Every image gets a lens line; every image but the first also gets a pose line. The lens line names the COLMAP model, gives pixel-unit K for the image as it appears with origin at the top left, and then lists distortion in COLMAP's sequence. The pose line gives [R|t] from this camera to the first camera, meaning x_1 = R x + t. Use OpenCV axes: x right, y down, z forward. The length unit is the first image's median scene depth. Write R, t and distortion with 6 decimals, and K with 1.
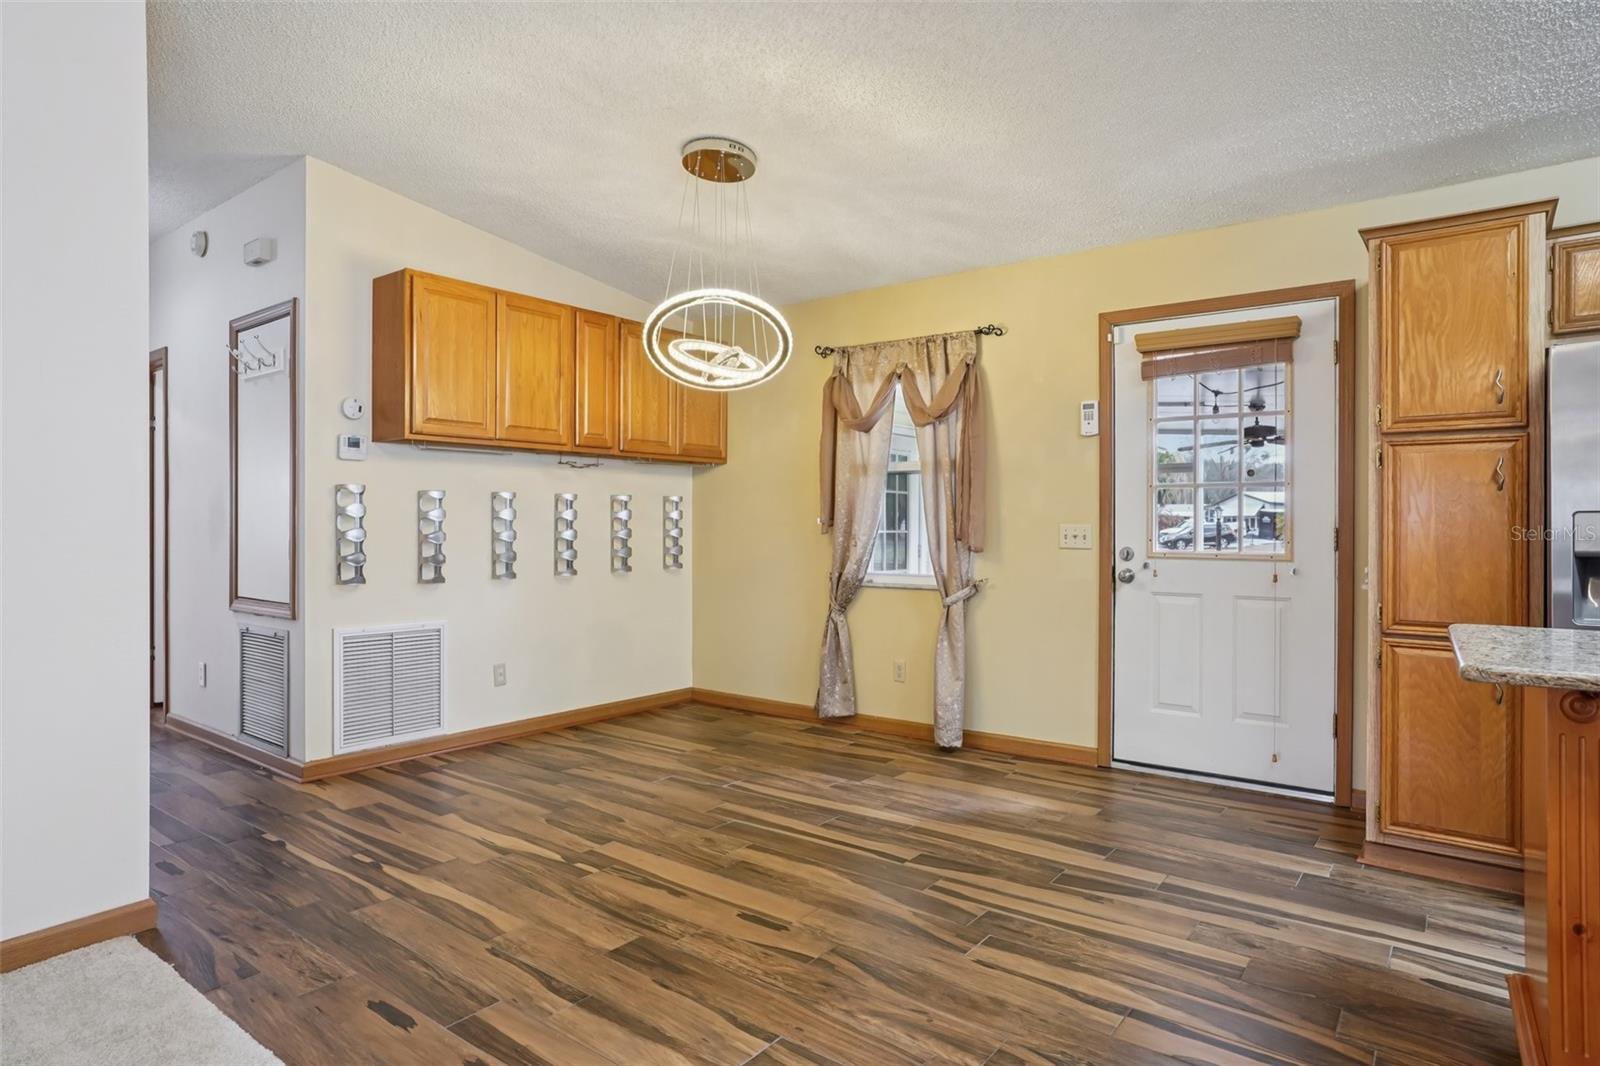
lens RADIAL K [[924.0, 0, 800.0], [0, 924.0, 533.0], [0, 0, 1]] dist [-0.000536, -0.000199]
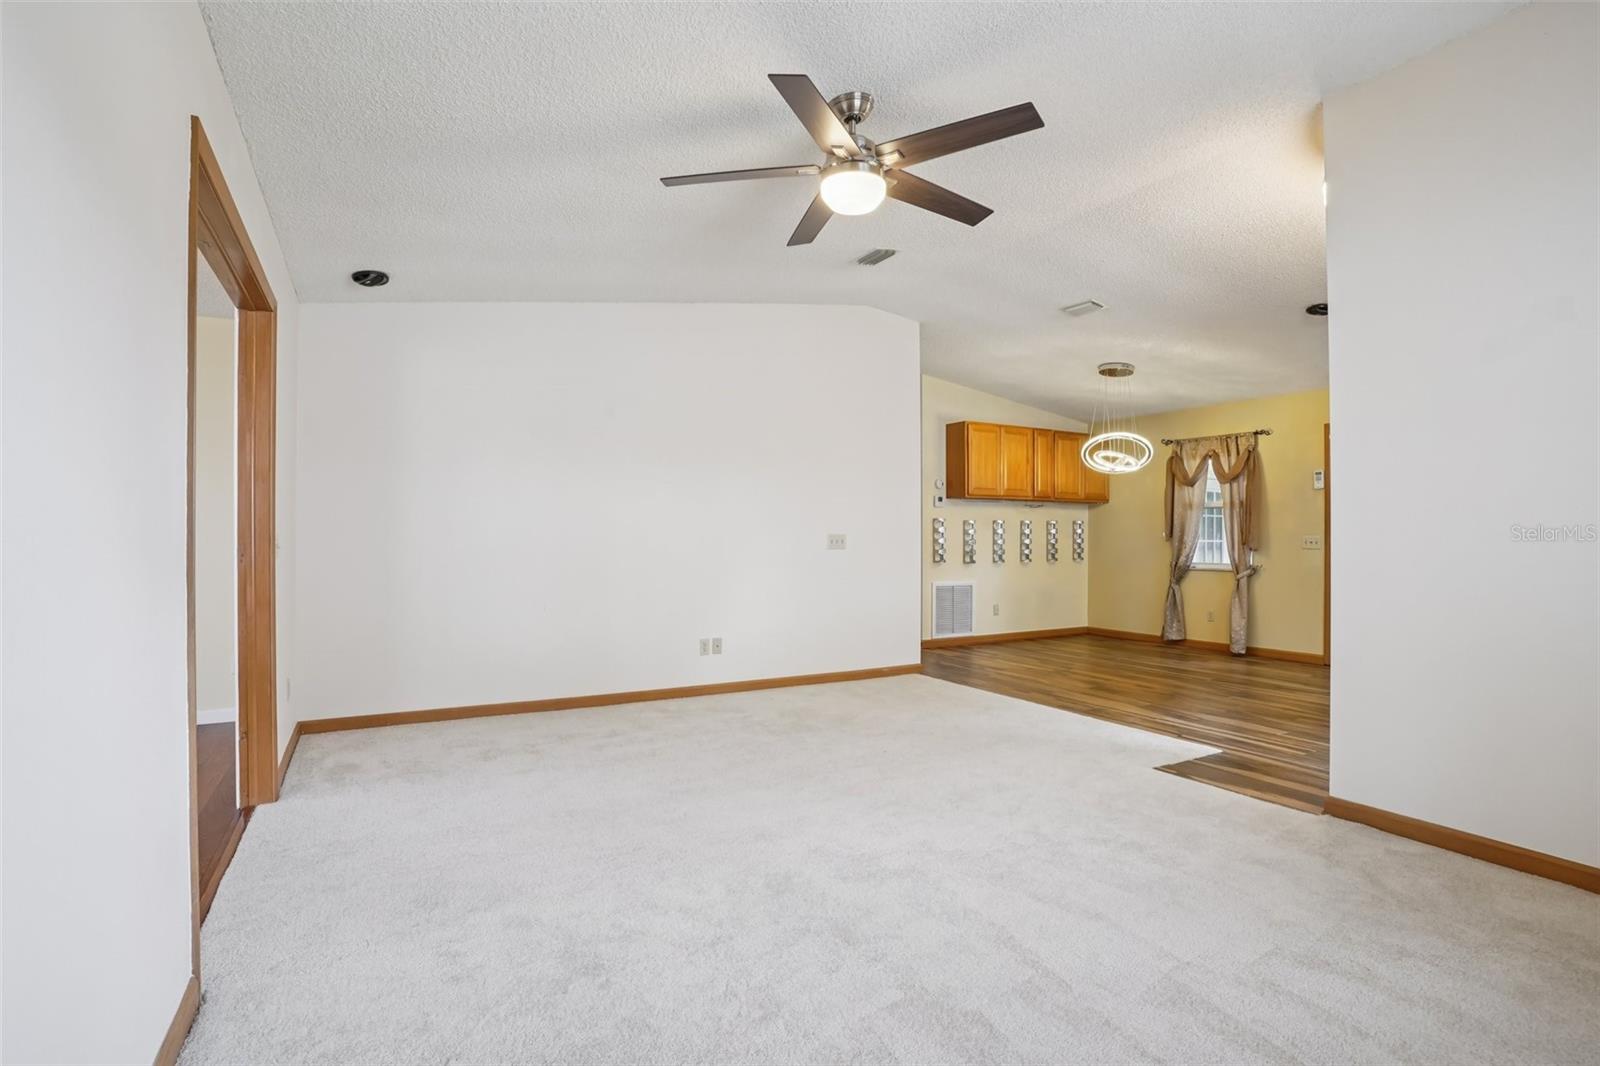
lens RADIAL K [[788.9, 0, 825.7], [0, 788.9, 535.5], [0, 0, 1]] dist [-0.045130, 0.000549]
pose [[0.930673, 0.000295, -0.365851, -0.039426], [-0.004453, 0.999935, -0.010520, 0.009415], [0.365824, 0.011420, 0.930614, -0.755424]]
